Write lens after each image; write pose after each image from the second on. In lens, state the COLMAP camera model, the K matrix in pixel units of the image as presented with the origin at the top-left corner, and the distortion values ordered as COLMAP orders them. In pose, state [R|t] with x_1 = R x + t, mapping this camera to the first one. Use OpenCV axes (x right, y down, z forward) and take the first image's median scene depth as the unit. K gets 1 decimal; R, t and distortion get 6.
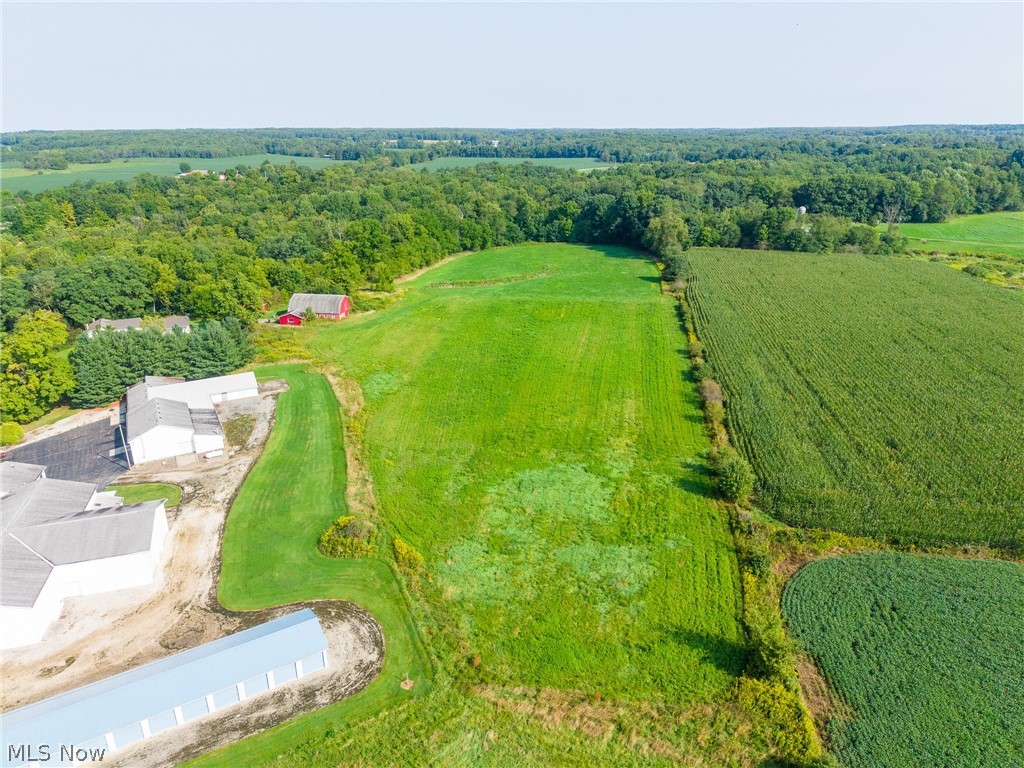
lens RADIAL K [[667.9, 0, 508.6], [0, 667.9, 389.6], [0, 0, 1]] dist [0.055588, -0.079440]
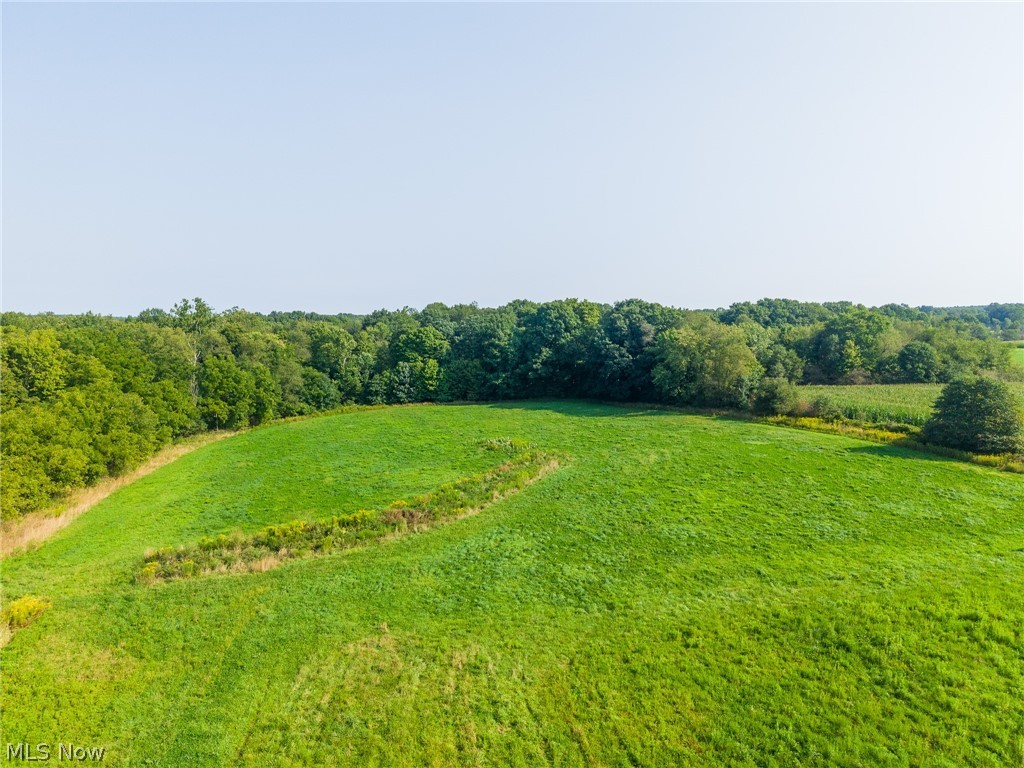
lens RADIAL K [[667.9, 0, 508.6], [0, 667.9, 389.6], [0, 0, 1]] dist [0.055588, -0.079440]
pose [[0.903993, -0.037507, 0.425899, -0.076145], [0.153252, 0.958378, -0.240886, -0.103182], [-0.399137, 0.283030, 0.872114, 0.558075]]
